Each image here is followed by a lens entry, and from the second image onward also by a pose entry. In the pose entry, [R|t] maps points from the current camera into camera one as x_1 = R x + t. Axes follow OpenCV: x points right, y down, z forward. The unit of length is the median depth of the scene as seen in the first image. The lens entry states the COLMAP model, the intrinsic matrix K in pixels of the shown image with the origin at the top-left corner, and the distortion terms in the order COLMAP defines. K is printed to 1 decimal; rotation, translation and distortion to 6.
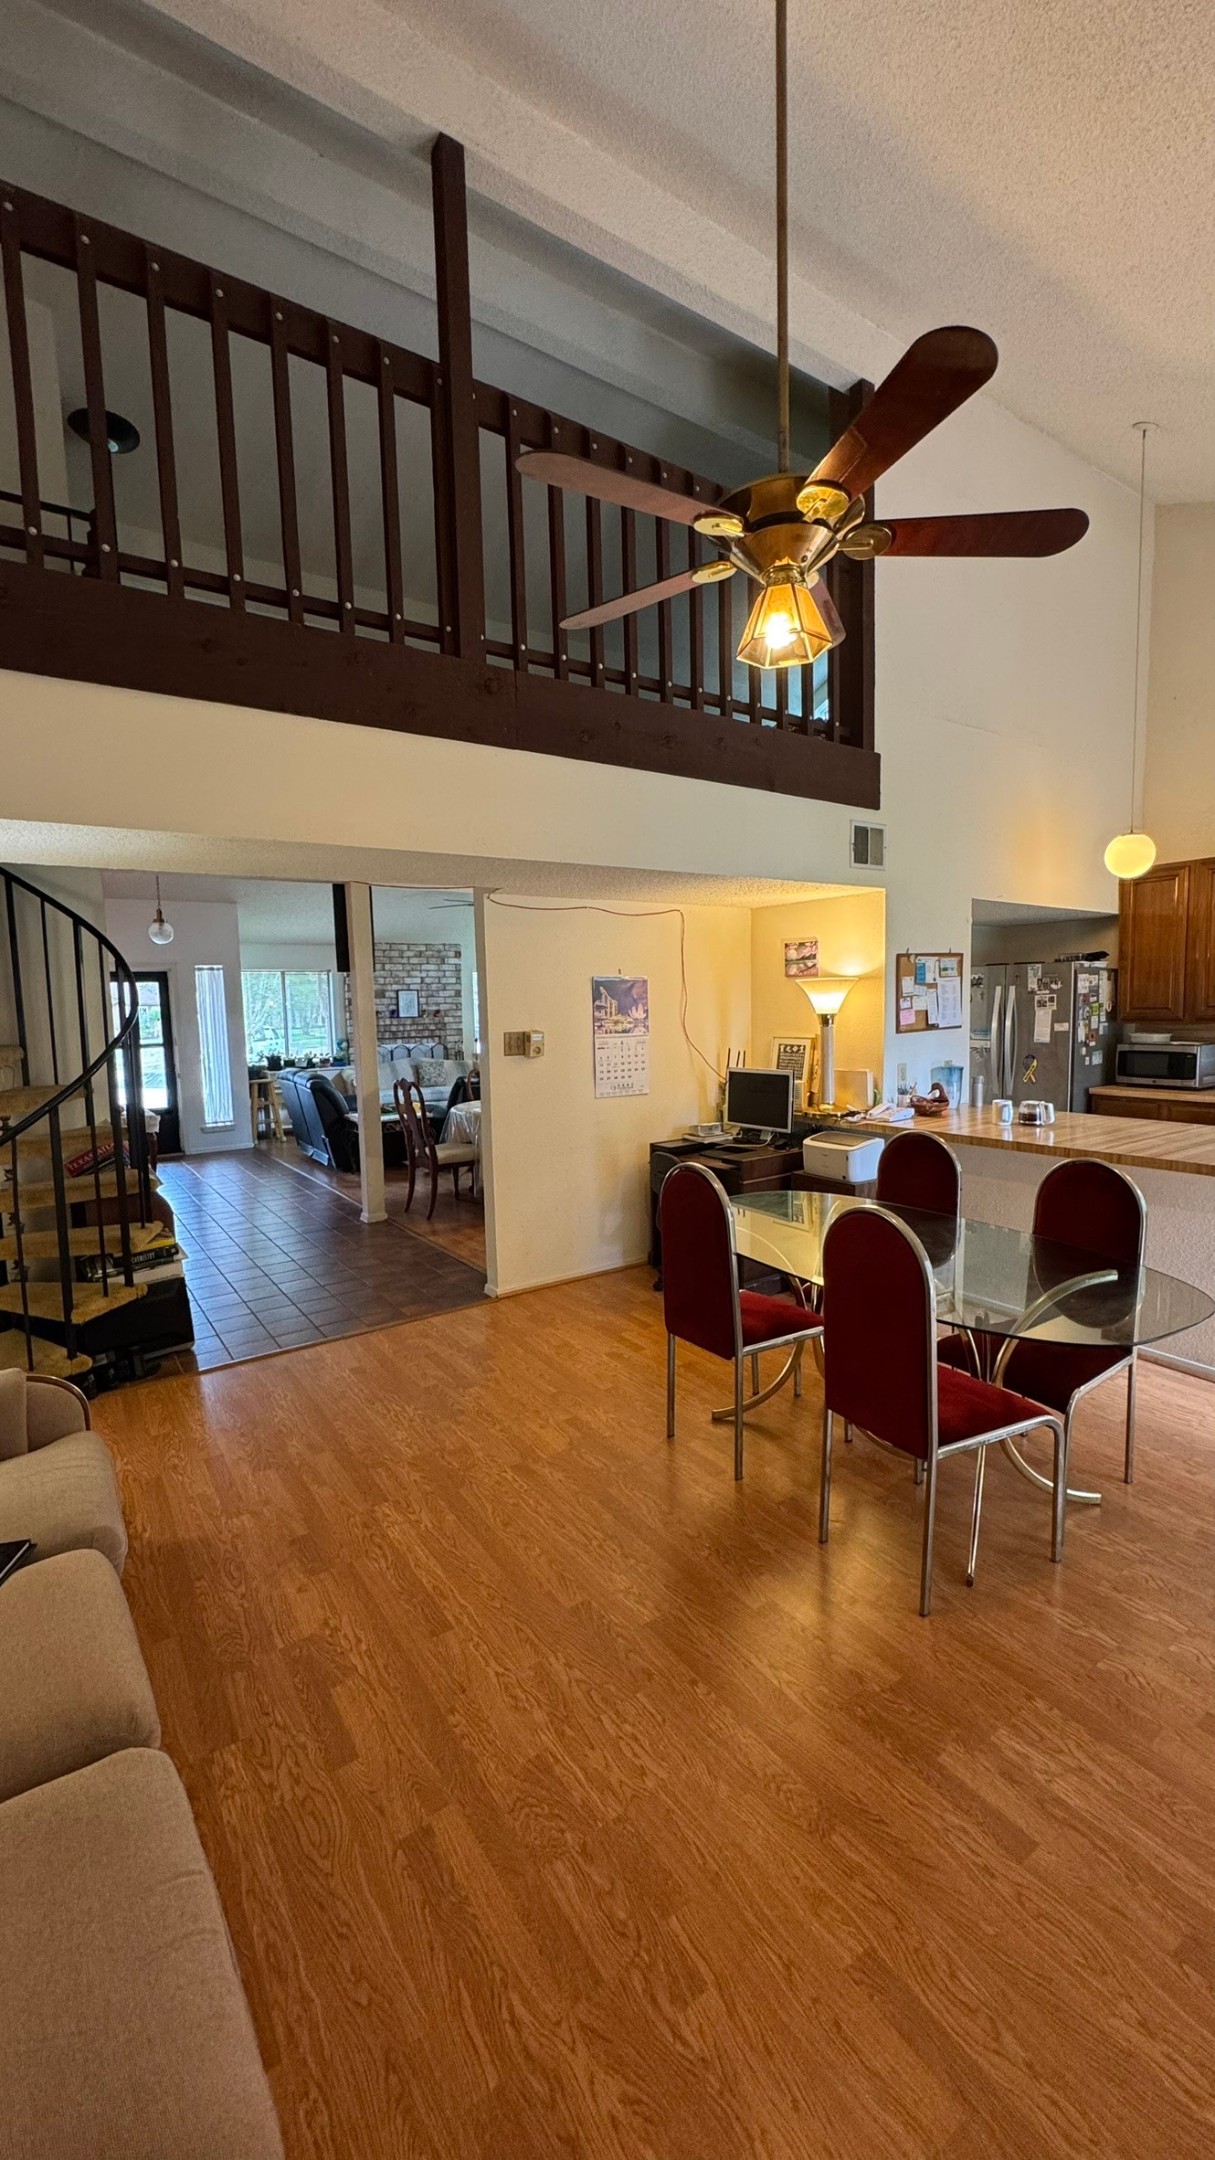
lens RADIAL K [[859.9, 0, 609.8], [0, 859.9, 1082.2], [0, 0, 1]] dist [-0.003149, 0.000559]
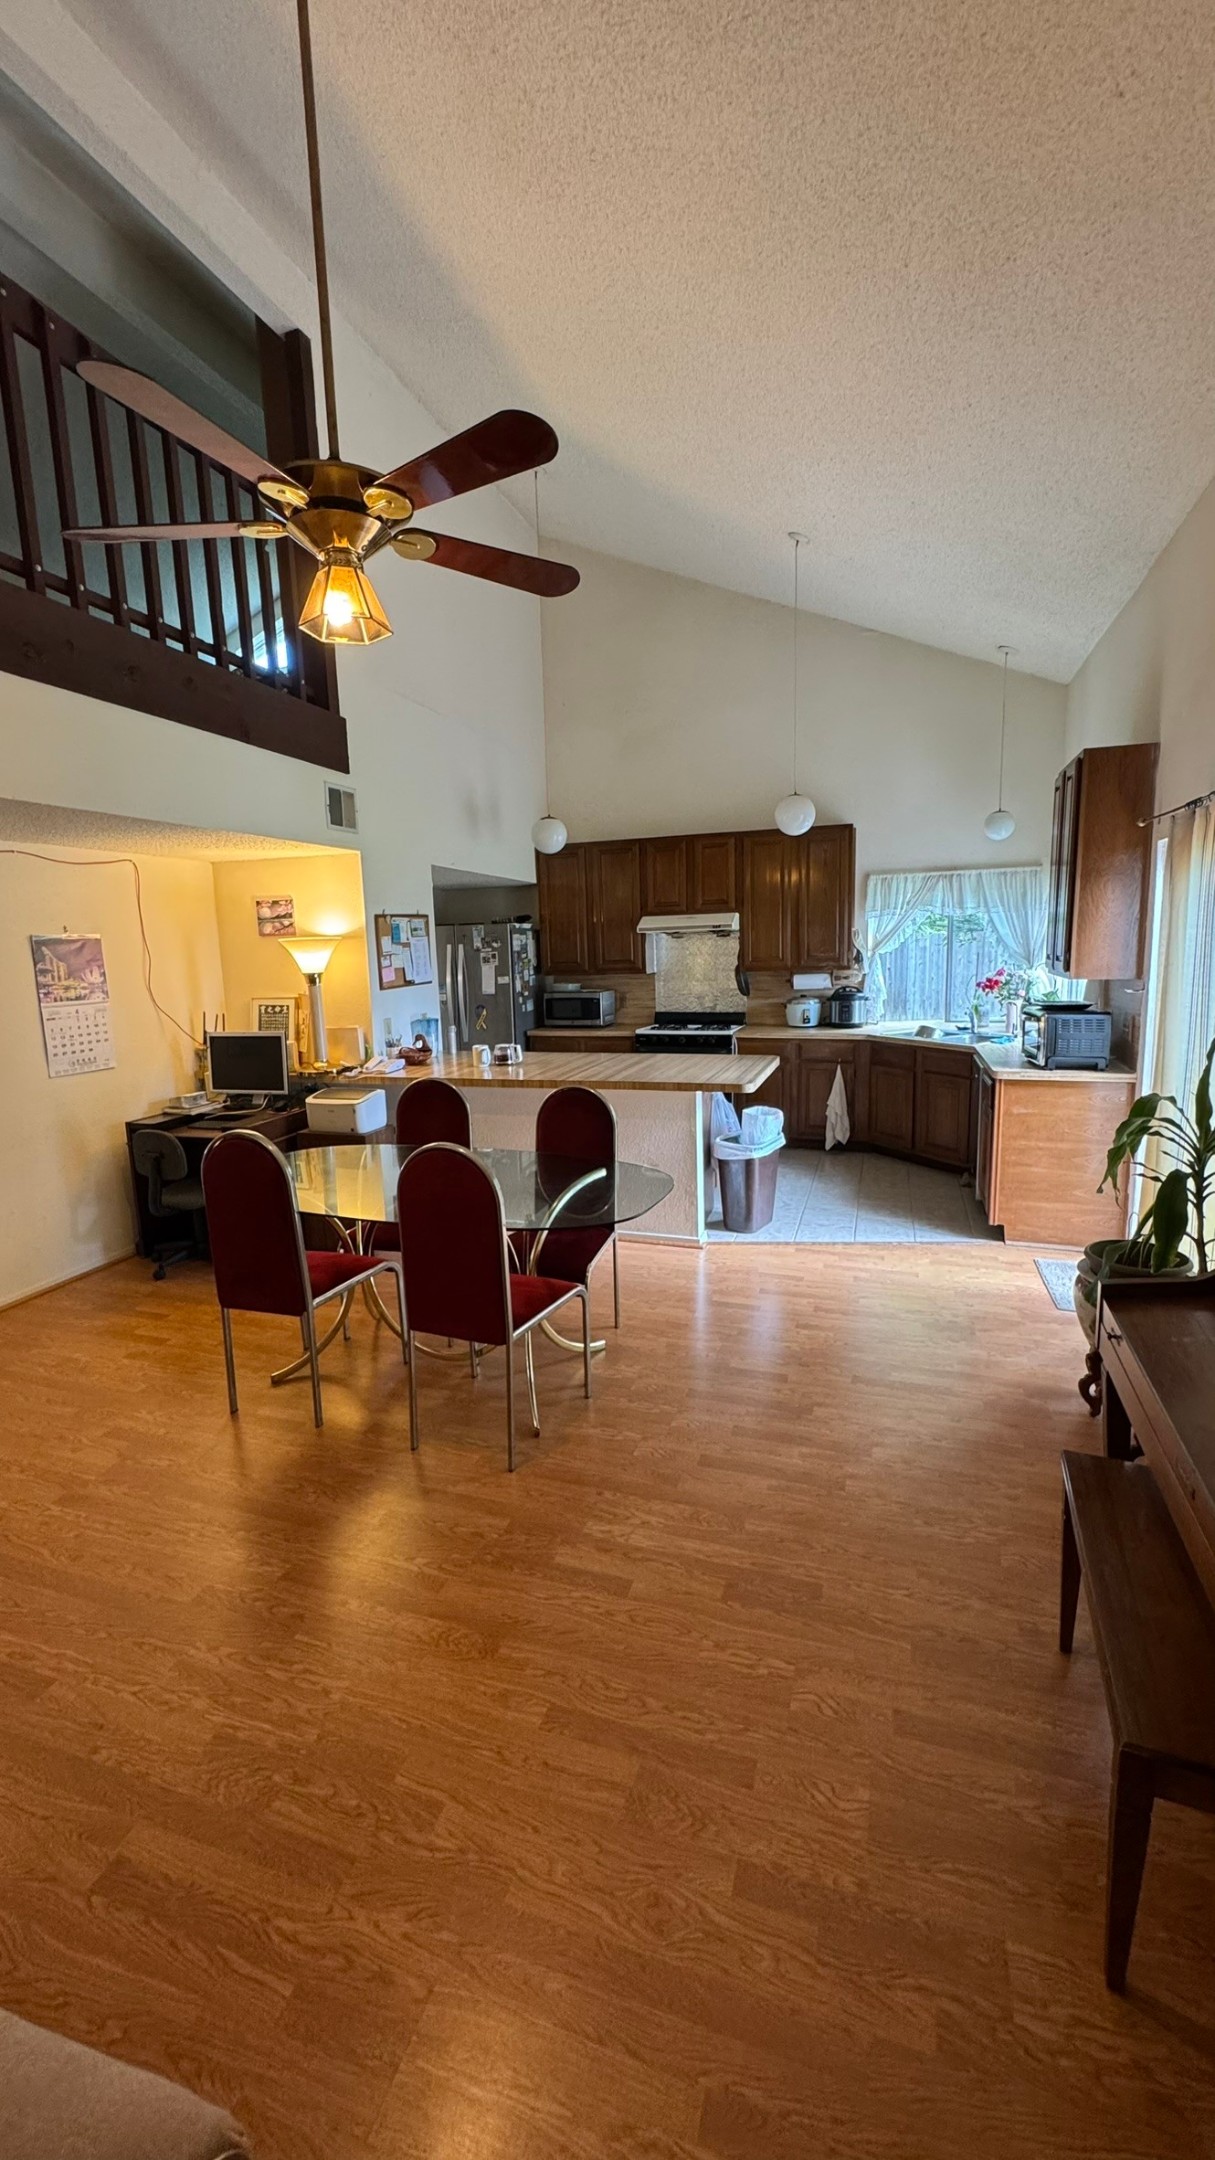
lens RADIAL K [[859.9, 0, 610.0], [0, 859.9, 1081.8], [0, 0, 1]] dist [-0.003149, 0.000559]
pose [[0.792641, -0.097778, 0.601798, -0.155515], [0.068143, 0.995080, 0.071925, -0.002116], [-0.605869, -0.016003, 0.795403, -0.030843]]
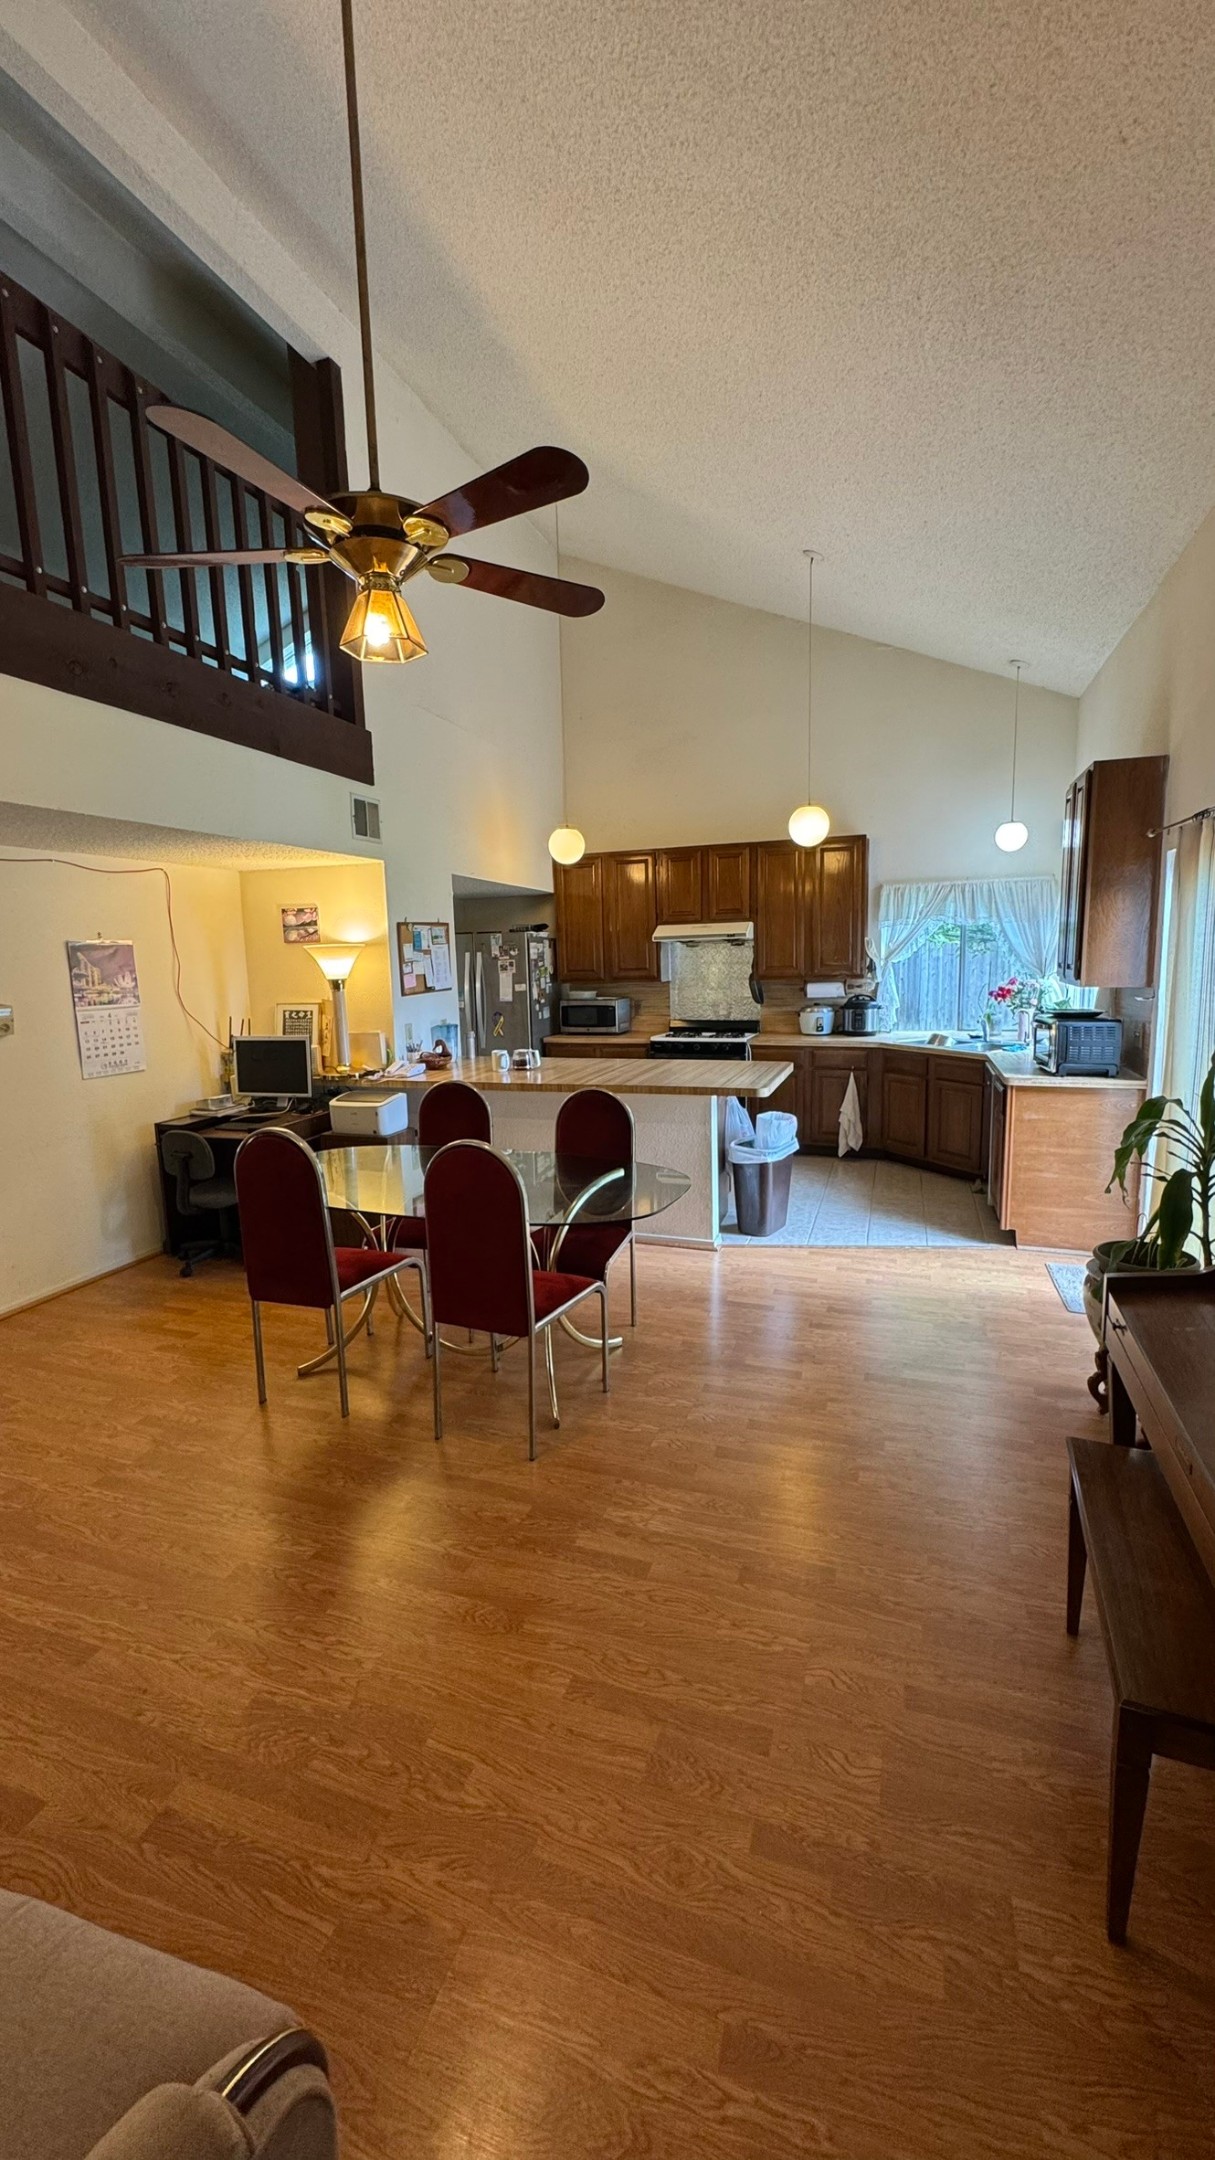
lens RADIAL K [[859.9, 0, 610.1], [0, 859.9, 1081.7], [0, 0, 1]] dist [-0.003149, 0.000559]
pose [[0.801233, -0.086861, 0.592014, -0.182942], [0.064210, 0.996176, 0.059257, 0.005680], [-0.594897, -0.009465, 0.803746, -0.050585]]
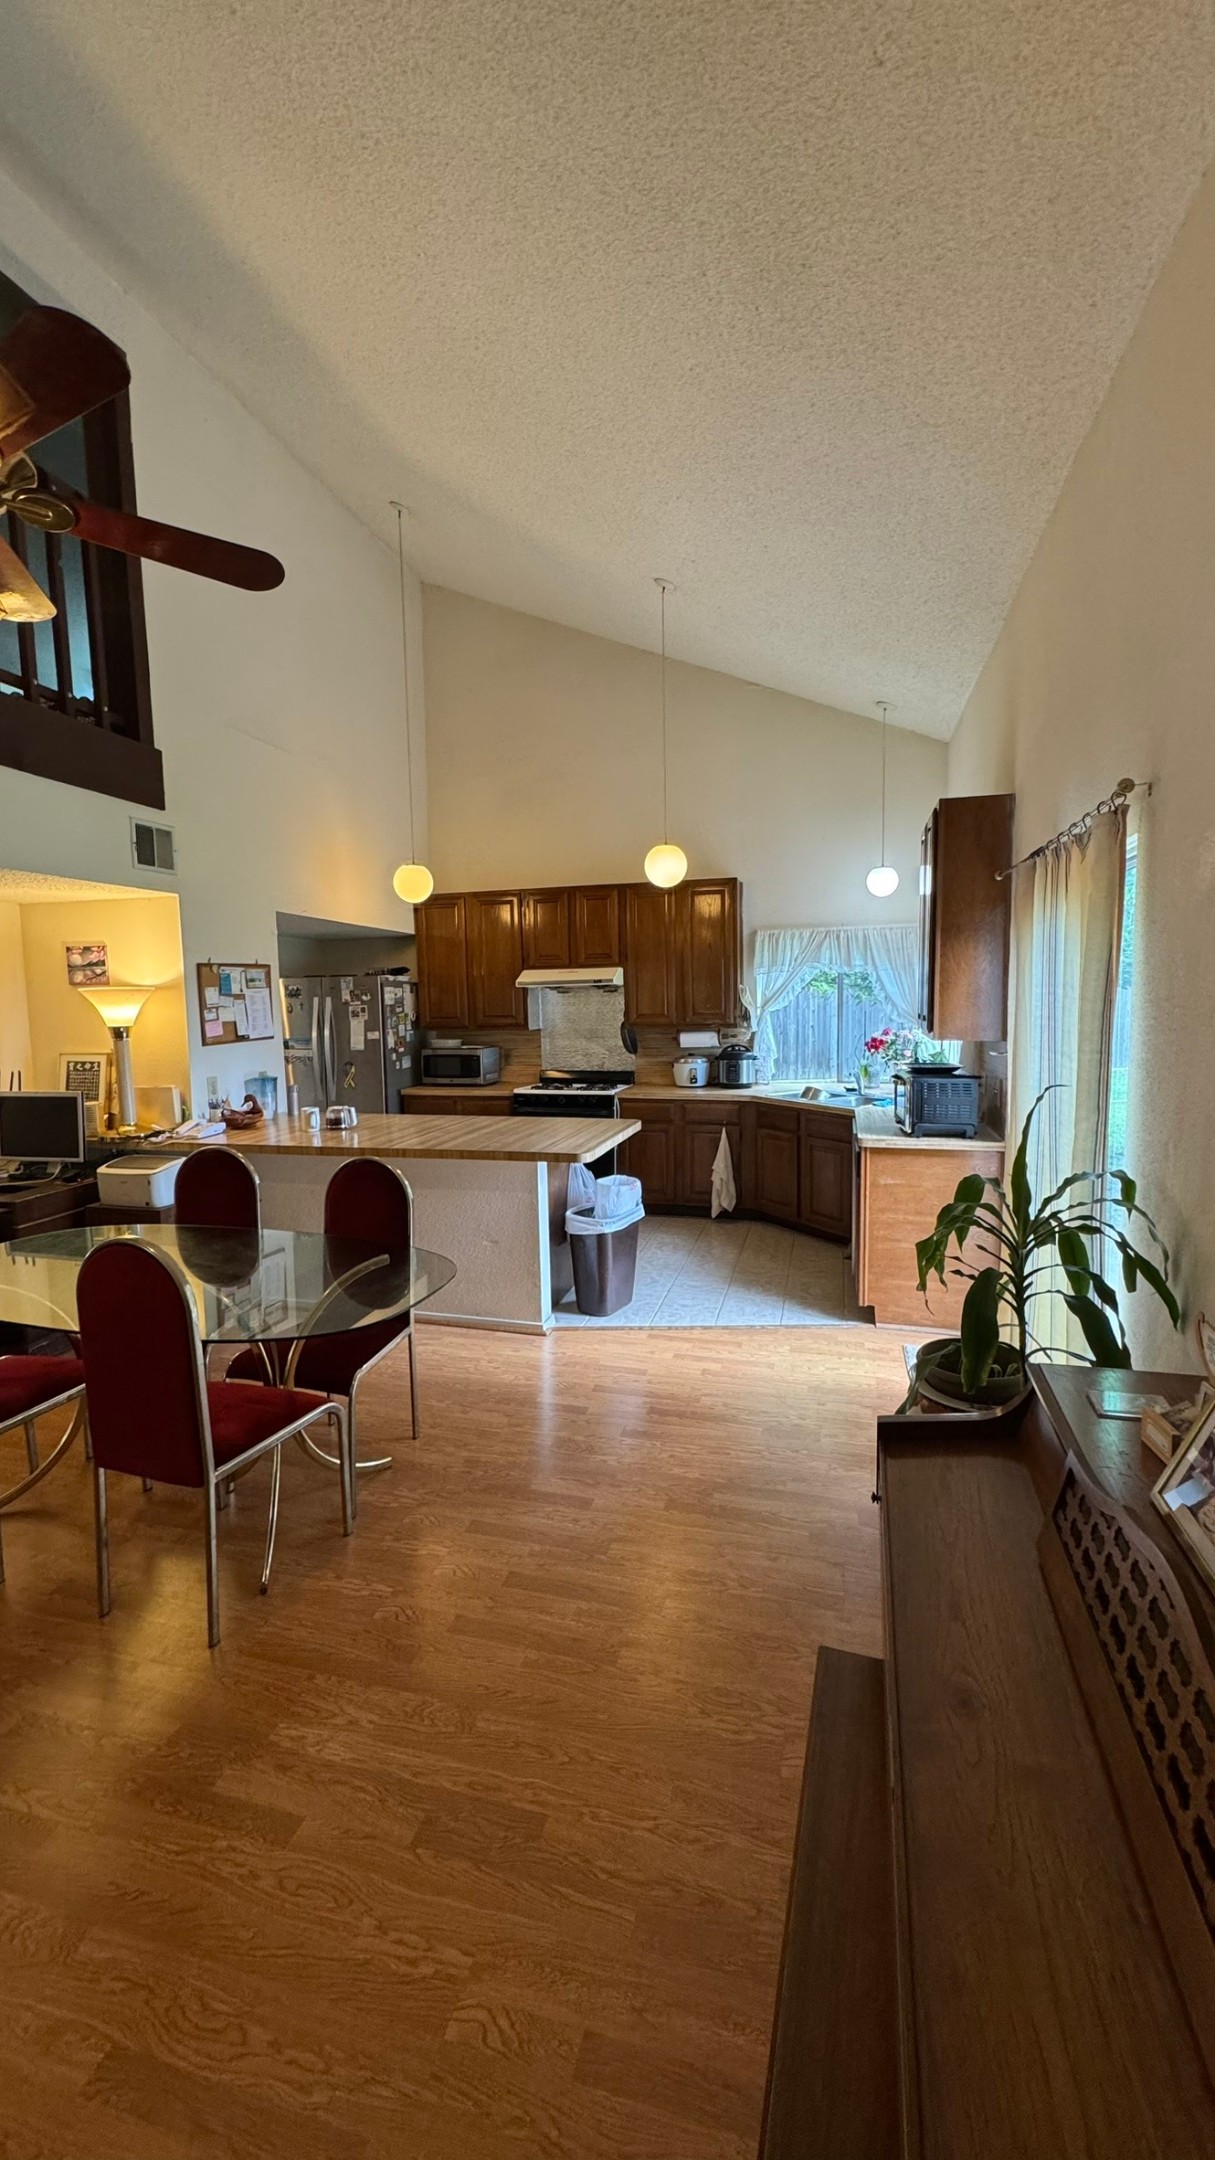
lens RADIAL K [[859.9, 0, 607.5], [0, 859.9, 1082.3], [0, 0, 1]] dist [-0.003149, 0.000559]
pose [[0.757505, -0.055938, 0.650428, 0.083062], [0.062231, 0.997972, 0.013352, -0.001641], [-0.649856, 0.030363, 0.759450, -0.038660]]
